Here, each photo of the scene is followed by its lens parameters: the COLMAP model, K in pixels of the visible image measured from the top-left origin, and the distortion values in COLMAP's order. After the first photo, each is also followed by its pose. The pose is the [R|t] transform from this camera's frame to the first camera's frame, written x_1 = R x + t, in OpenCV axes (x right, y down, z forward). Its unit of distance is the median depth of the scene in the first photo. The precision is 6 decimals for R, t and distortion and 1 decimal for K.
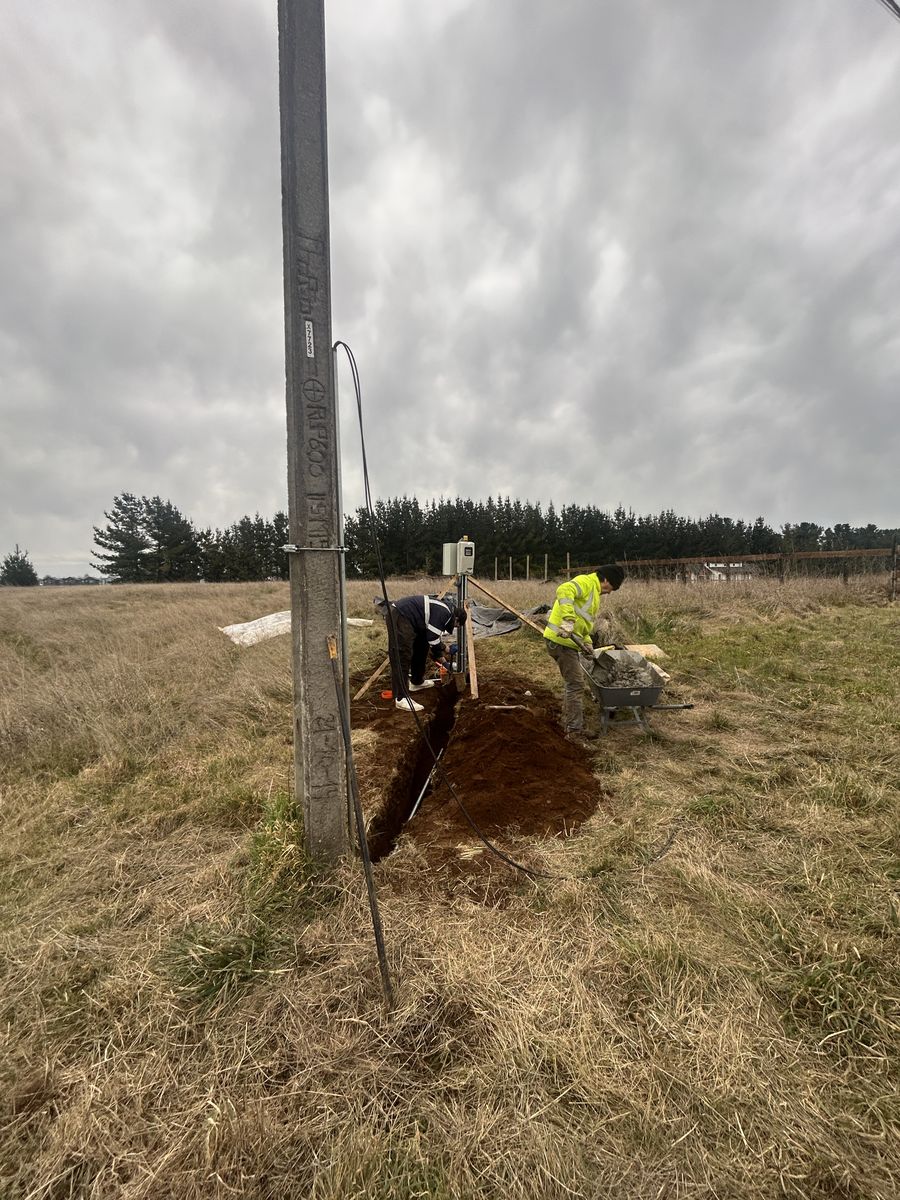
lens RADIAL K [[477.8, 0, 450.0], [0, 477.8, 600.0], [0, 0, 1]] dist [-0.000292, -0.000116]
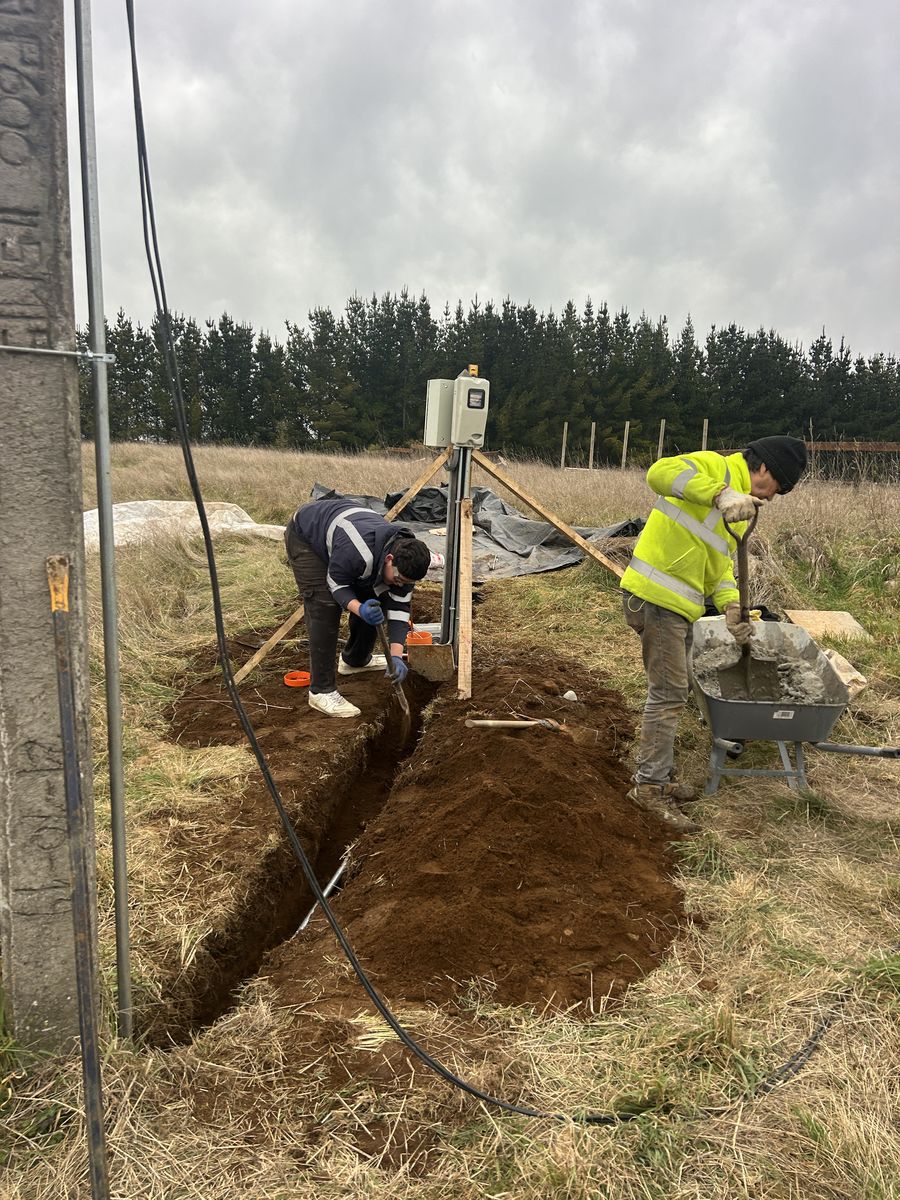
lens RADIAL K [[887.8, 0, 454.3], [0, 887.8, 604.6], [0, 0, 1]] dist [0.050156, -0.044295]
pose [[0.997872, 0.060668, -0.023903, 0.064586], [-0.057433, 0.991309, 0.118359, -0.000103], [0.030876, -0.116734, 0.992683, 0.102177]]
